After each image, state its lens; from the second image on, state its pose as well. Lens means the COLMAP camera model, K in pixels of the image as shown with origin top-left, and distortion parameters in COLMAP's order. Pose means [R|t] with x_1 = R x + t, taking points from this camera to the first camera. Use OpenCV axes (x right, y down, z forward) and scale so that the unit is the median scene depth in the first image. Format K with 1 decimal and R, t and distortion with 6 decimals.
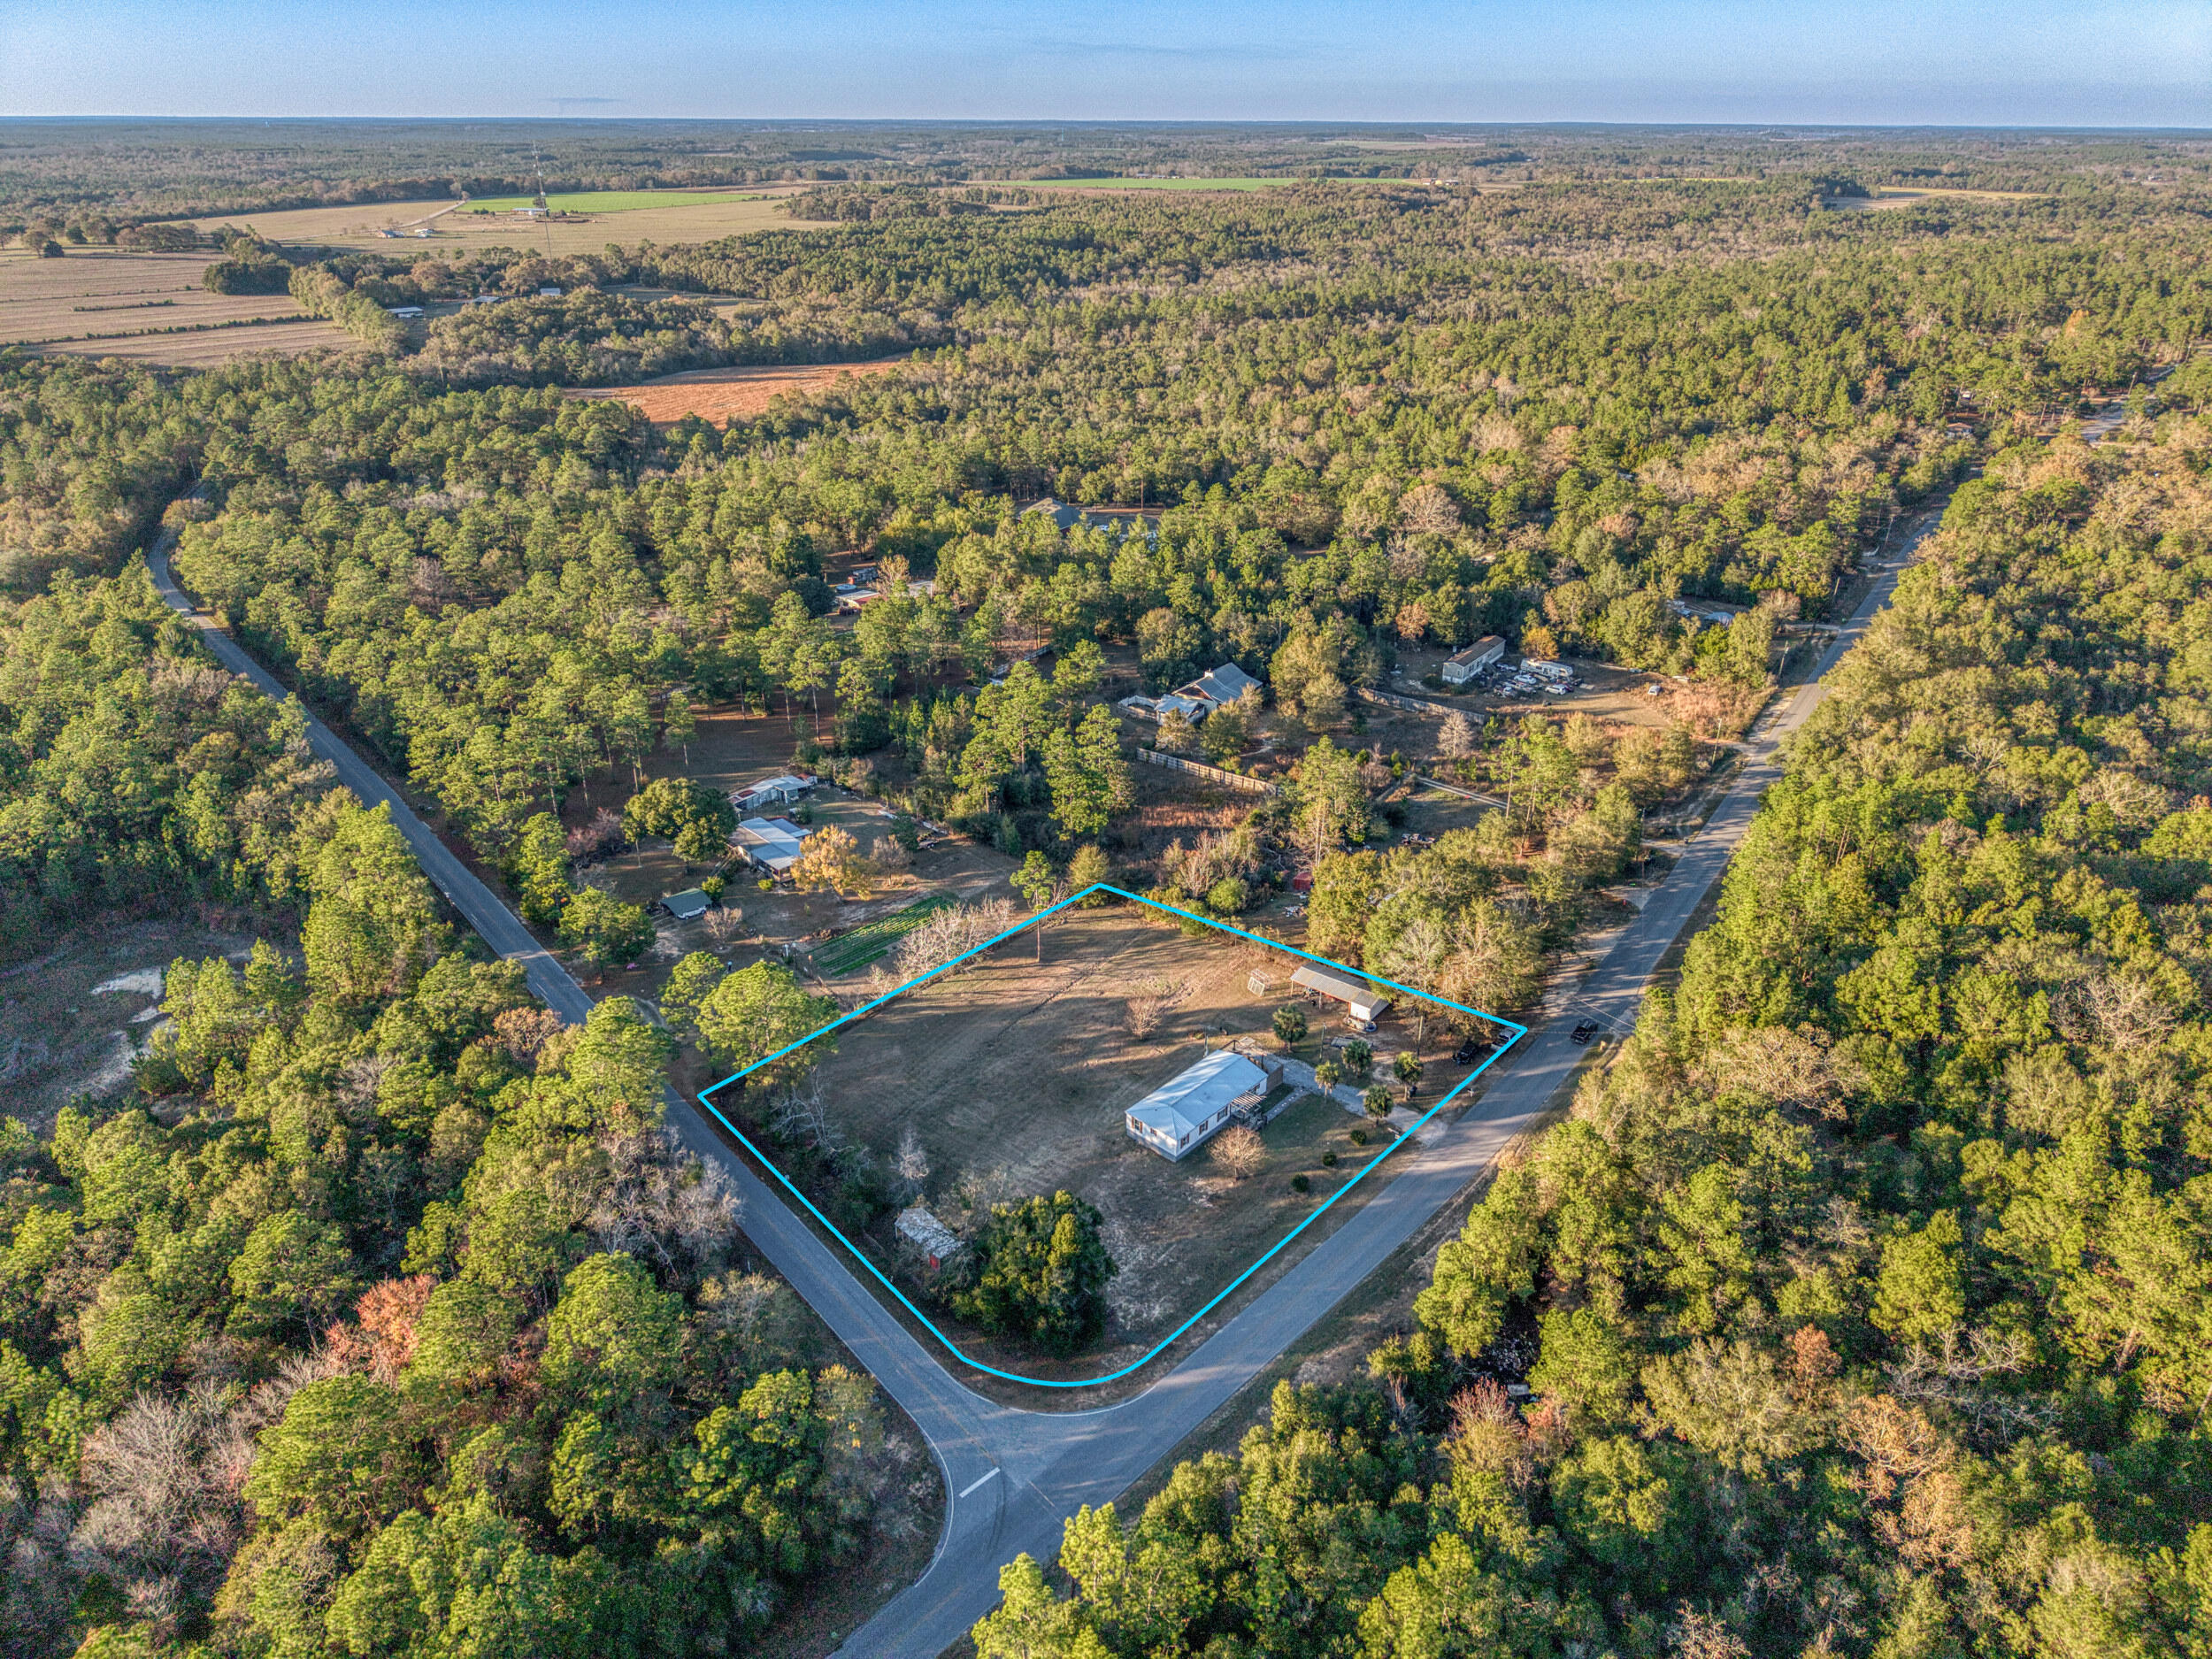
lens RADIAL K [[1474.9, 0, 1106.0], [0, 1474.9, 829.5], [0, 0, 1]] dist [0.056901, -0.075429]
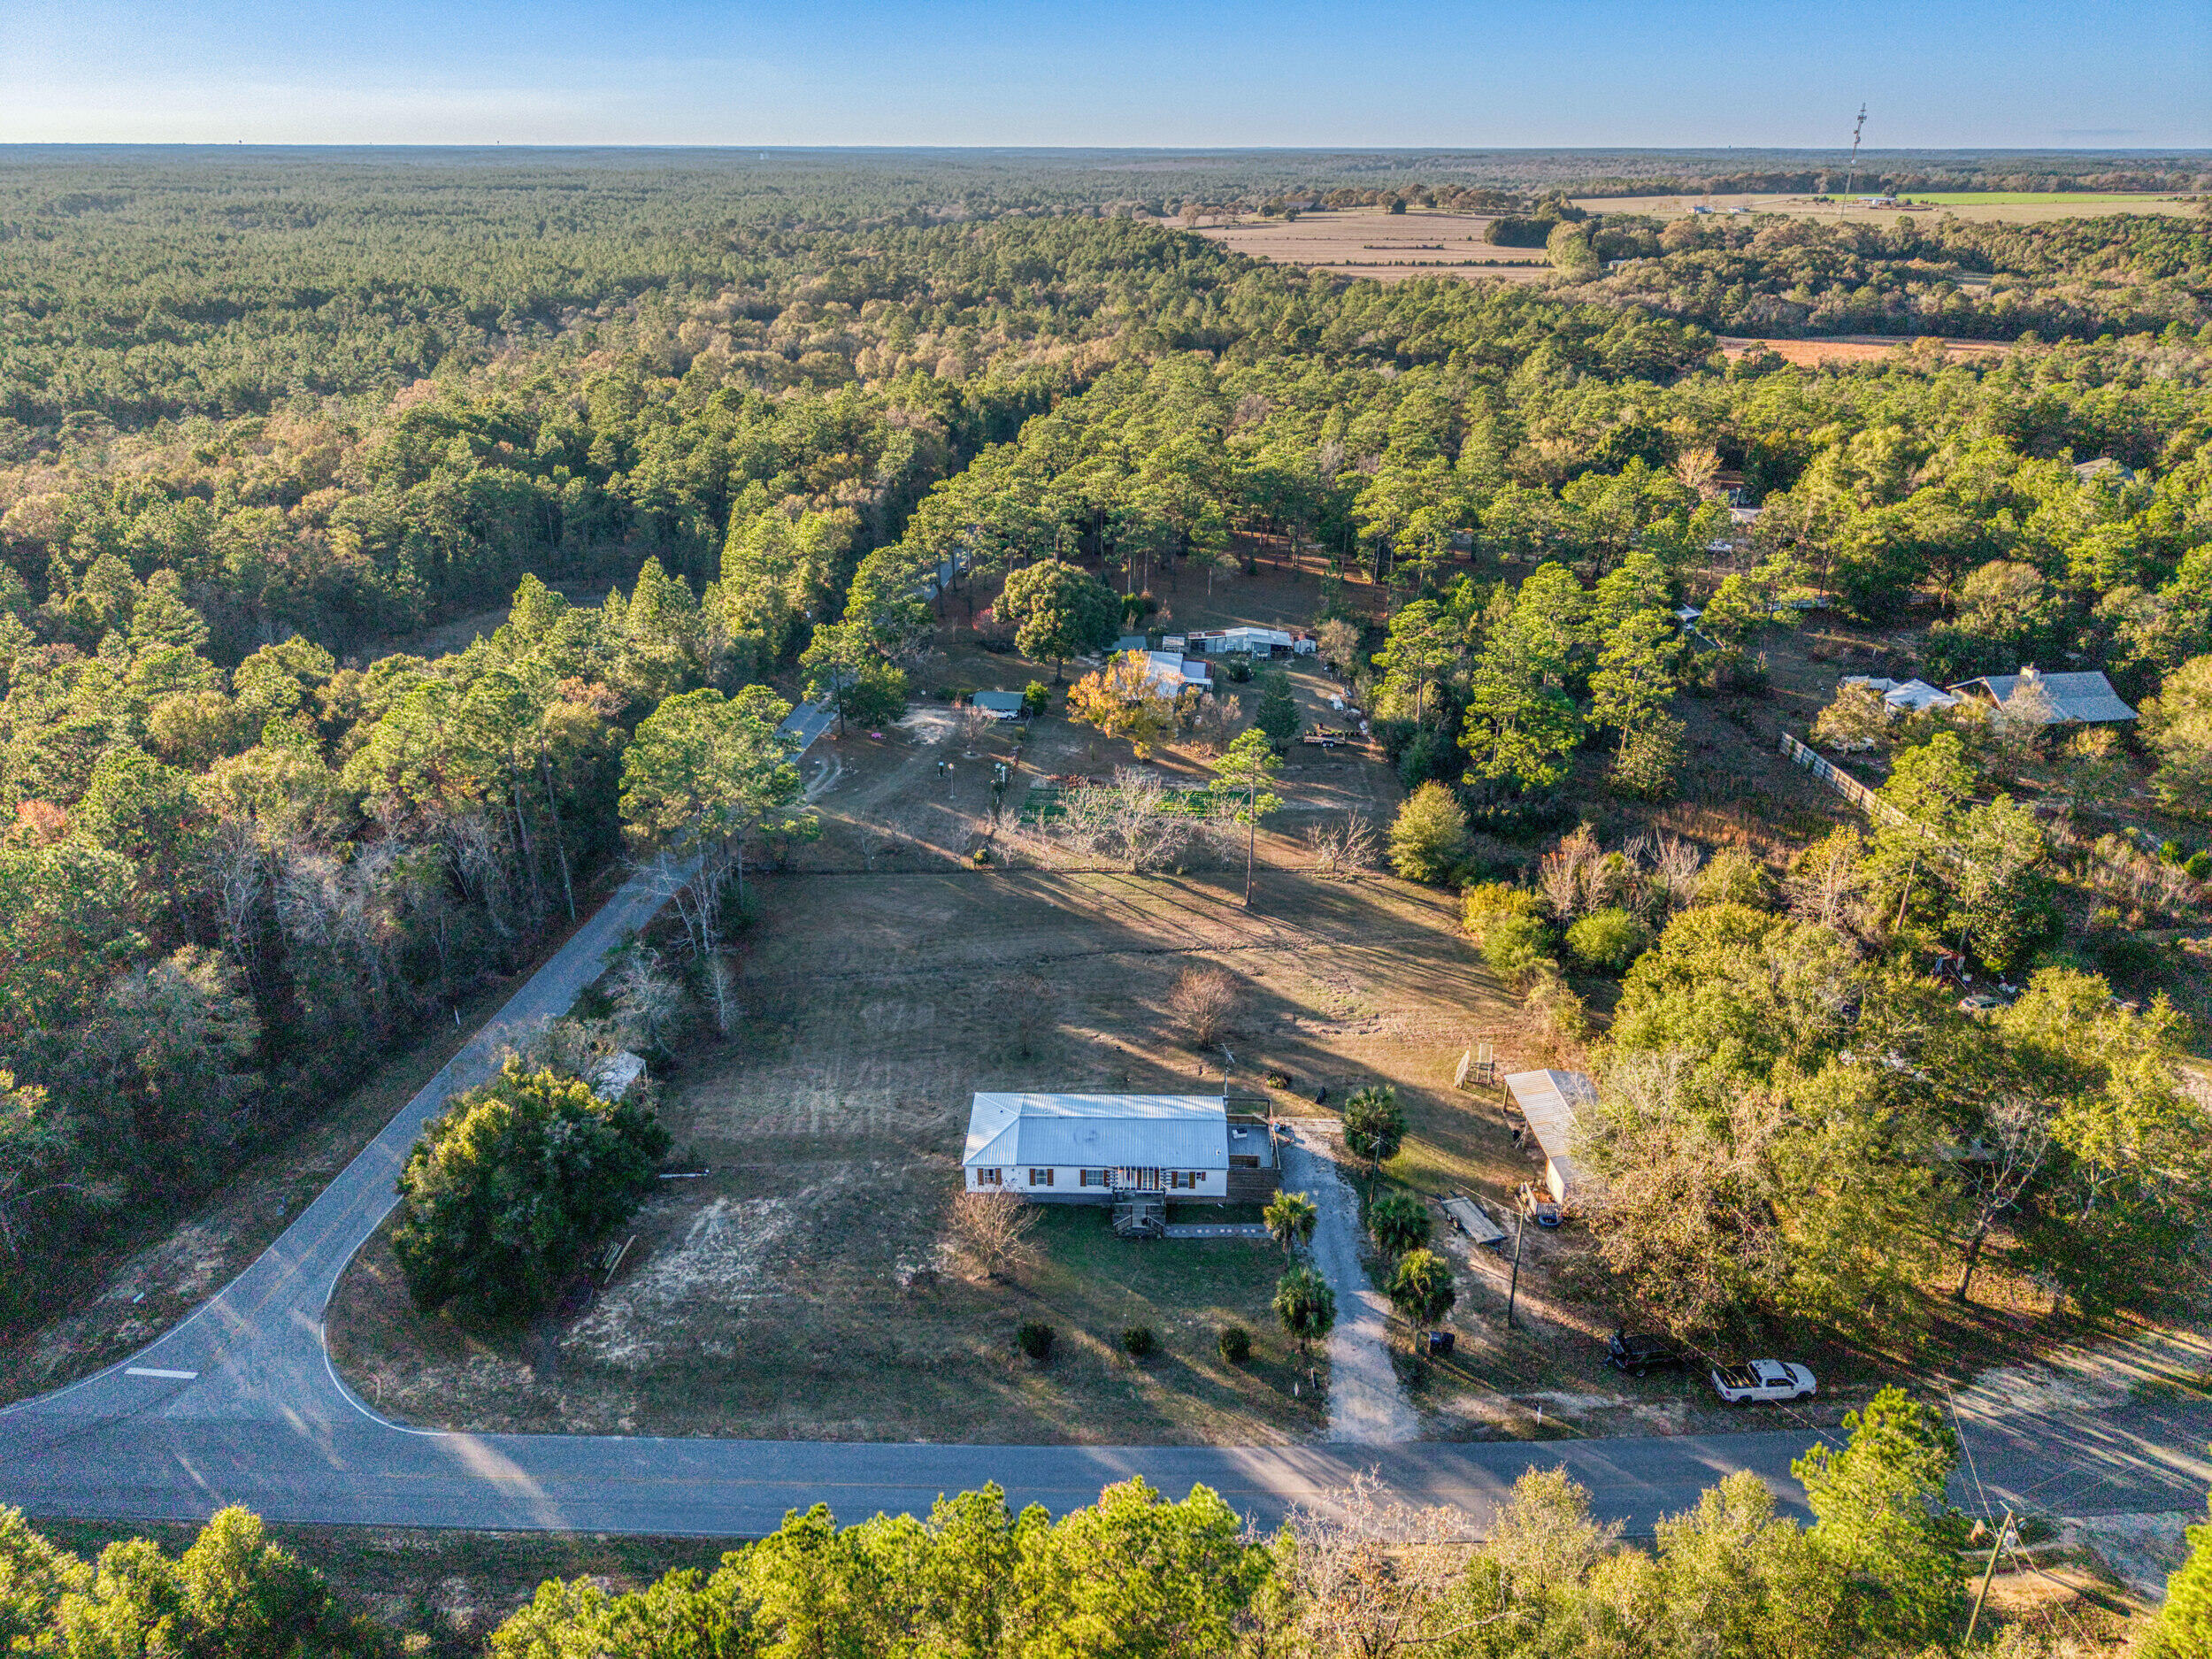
lens RADIAL K [[1483.4, 0, 1104.0], [0, 1483.4, 832.4], [0, 0, 1]] dist [0.012494, -0.009692]
pose [[0.660816, 0.314380, -0.681533, 0.297411], [-0.326507, 0.938035, 0.116118, 0.003836], [0.675807, 0.145793, 0.722516, 0.412752]]
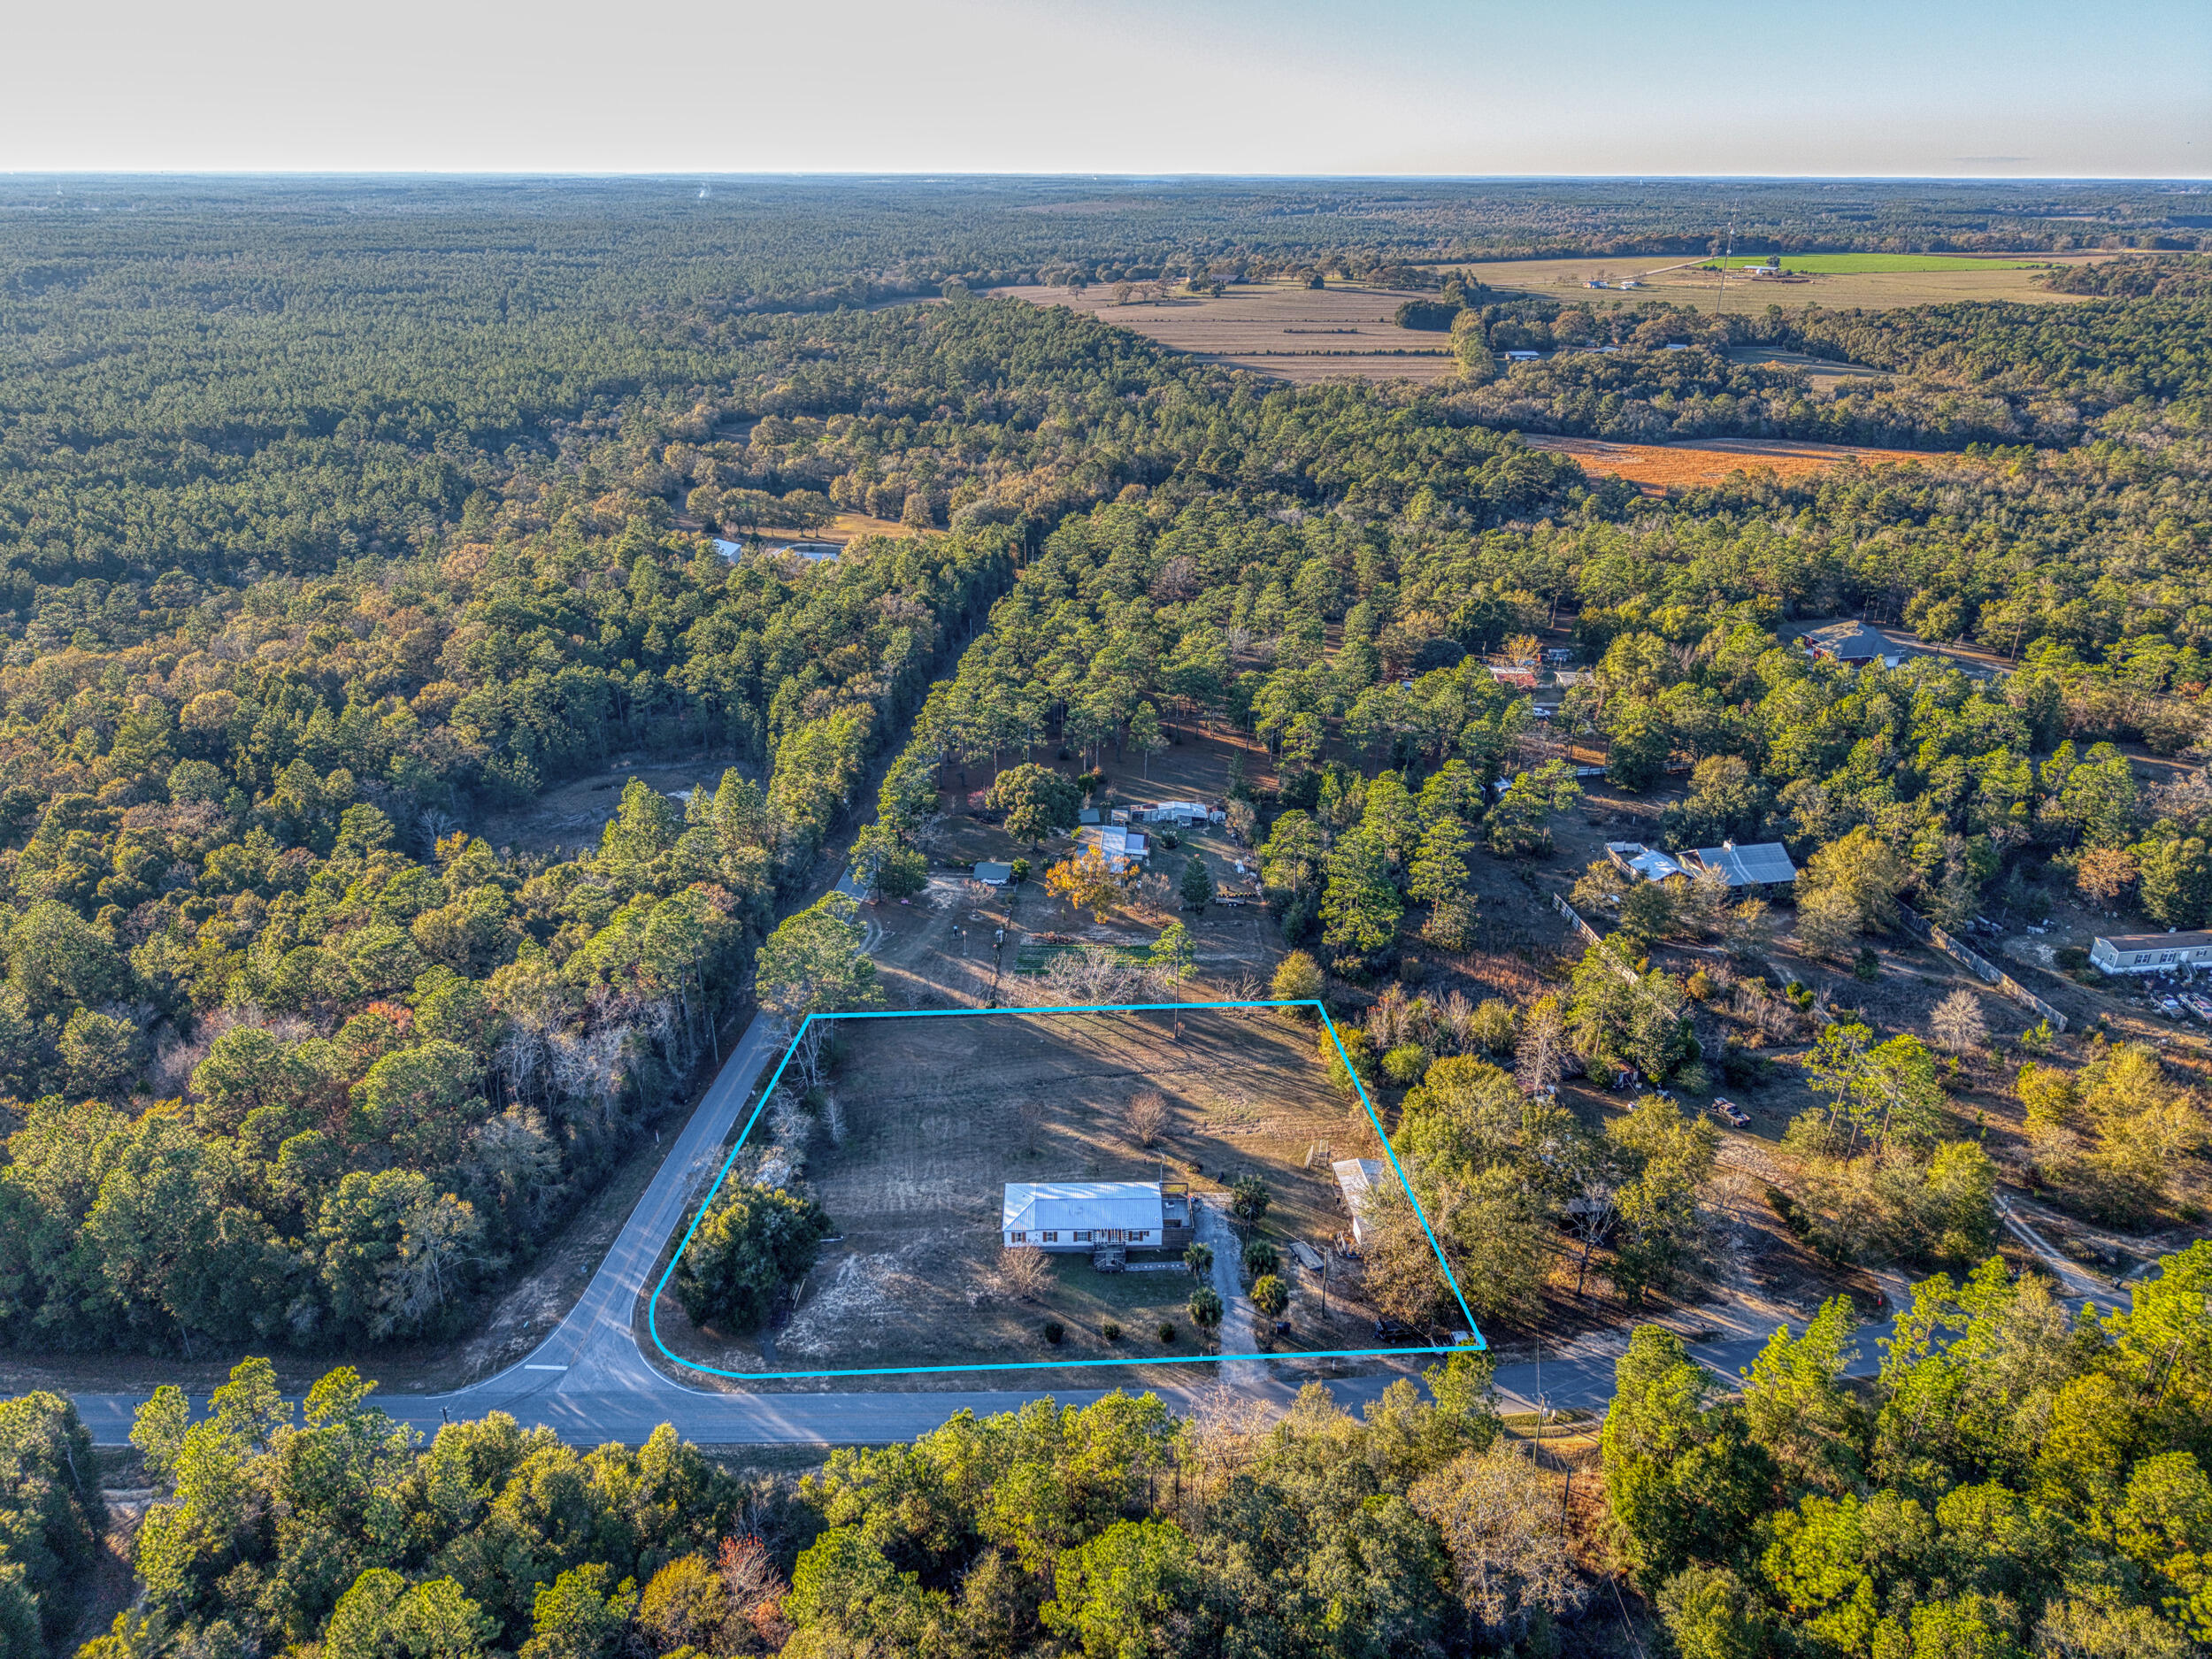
lens RADIAL K [[1483.4, 0, 1104.0], [0, 1483.4, 832.4], [0, 0, 1]] dist [0.012494, -0.009692]
pose [[0.692465, 0.295285, -0.658254, 0.441688], [-0.315416, 0.944495, 0.091880, -0.095360], [0.648849, 0.144000, 0.747168, 0.199654]]
